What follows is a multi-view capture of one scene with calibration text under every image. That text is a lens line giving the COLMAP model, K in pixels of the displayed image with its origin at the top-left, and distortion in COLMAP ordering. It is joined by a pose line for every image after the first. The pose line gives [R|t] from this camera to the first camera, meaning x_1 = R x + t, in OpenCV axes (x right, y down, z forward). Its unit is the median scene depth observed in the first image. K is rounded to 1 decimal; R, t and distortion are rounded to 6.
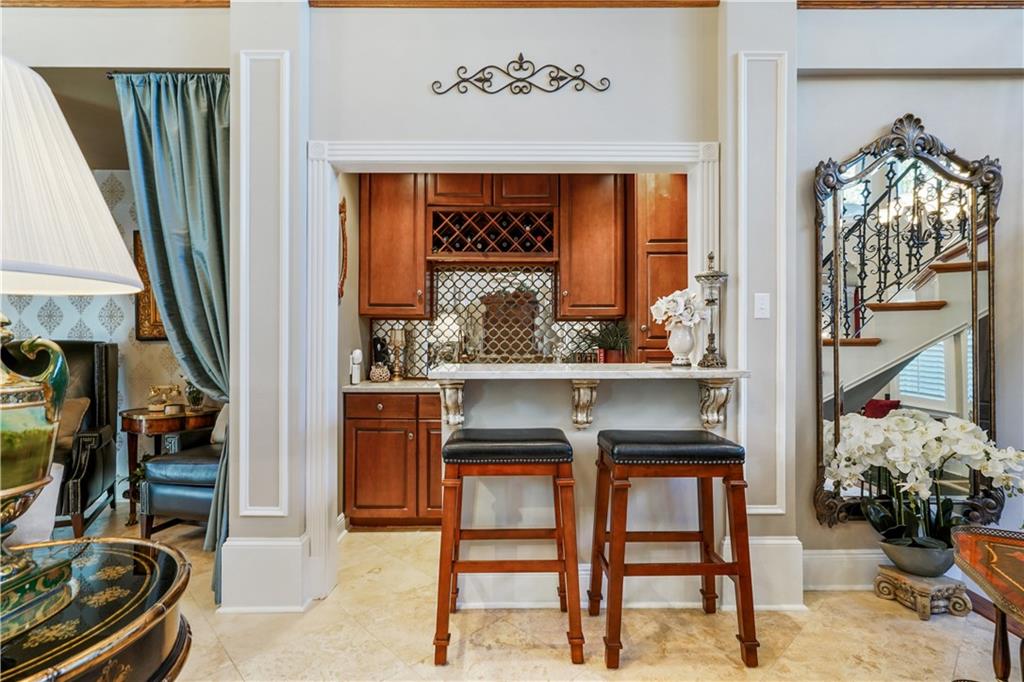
lens RADIAL K [[504.8, 0, 512.2], [0, 504.8, 341.8], [0, 0, 1]] dist [-0.000585, -0.000029]
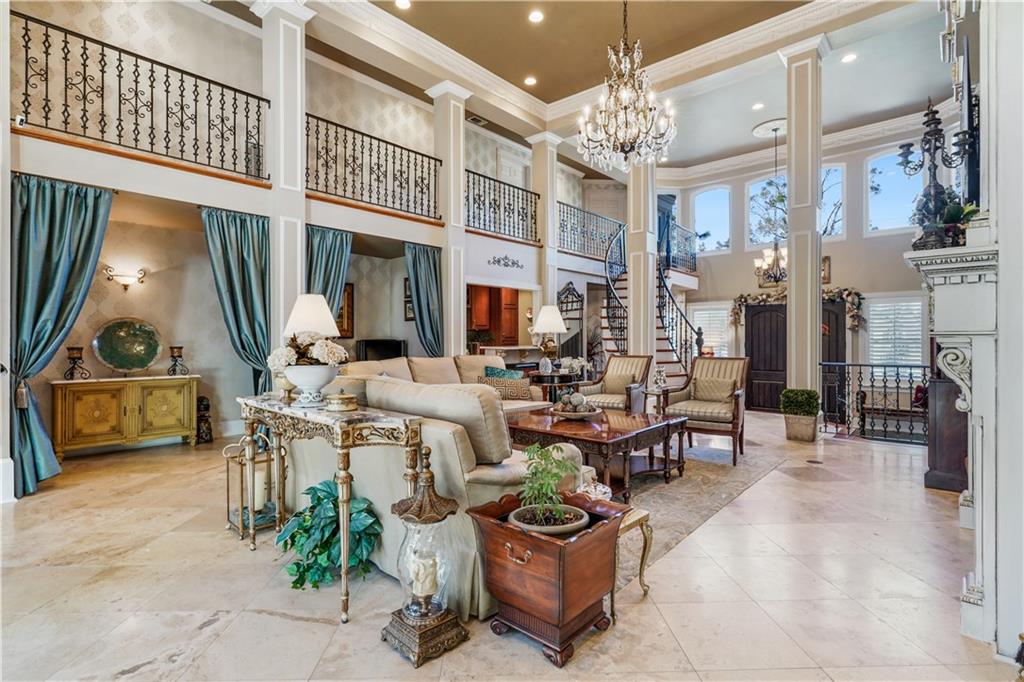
lens RADIAL K [[504.8, 0, 512.2], [0, 504.8, 341.8], [0, 0, 1]] dist [-0.000585, -0.000029]
pose [[0.671287, -0.000643, 0.741197, -2.500961], [-0.005899, 0.999963, 0.006210, -0.002376], [-0.741174, -0.008541, 0.671258, -1.339259]]
